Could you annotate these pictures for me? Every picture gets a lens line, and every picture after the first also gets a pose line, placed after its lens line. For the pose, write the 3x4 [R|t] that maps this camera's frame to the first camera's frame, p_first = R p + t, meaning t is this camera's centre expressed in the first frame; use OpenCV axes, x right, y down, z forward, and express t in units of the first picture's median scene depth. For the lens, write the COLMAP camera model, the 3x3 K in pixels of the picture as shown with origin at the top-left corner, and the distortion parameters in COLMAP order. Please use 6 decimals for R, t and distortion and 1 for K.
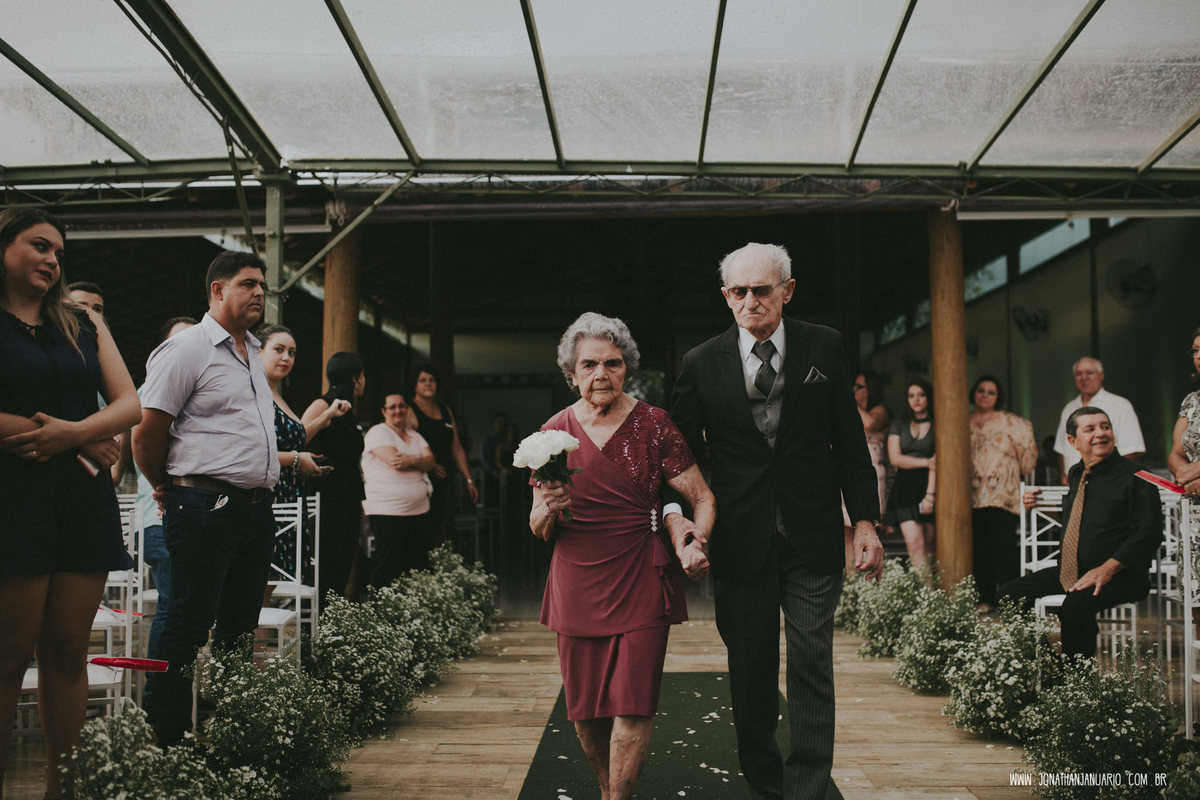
lens RADIAL K [[1322.2, 0, 597.4], [0, 1322.2, 395.4], [0, 0, 1]] dist [-0.007757, 0.000000]
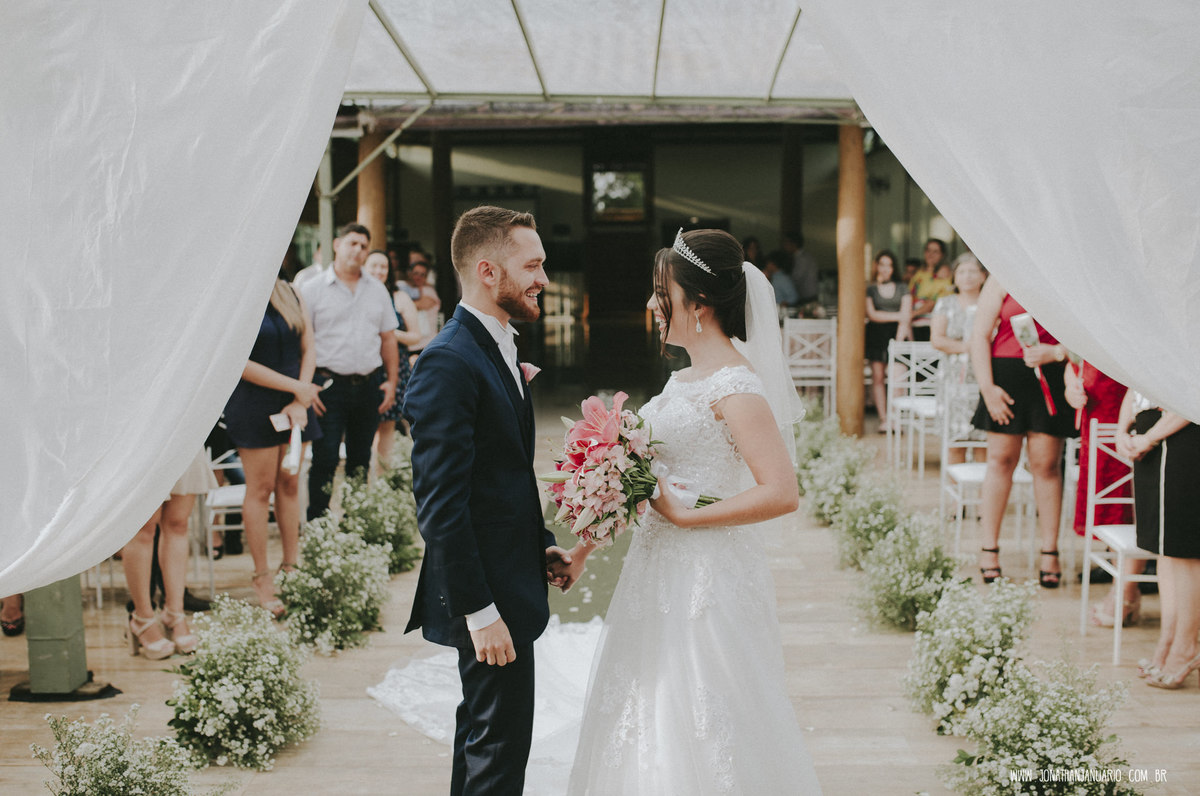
lens RADIAL K [[1322.2, 0, 600.9], [0, 1322.2, 402.3], [0, 0, 1]] dist [-0.007757, 0.000000]
pose [[0.999881, -0.005473, 0.014406, 0.008877], [0.003112, 0.987267, 0.159044, -0.131676], [-0.015093, -0.158980, 0.987166, -0.506879]]
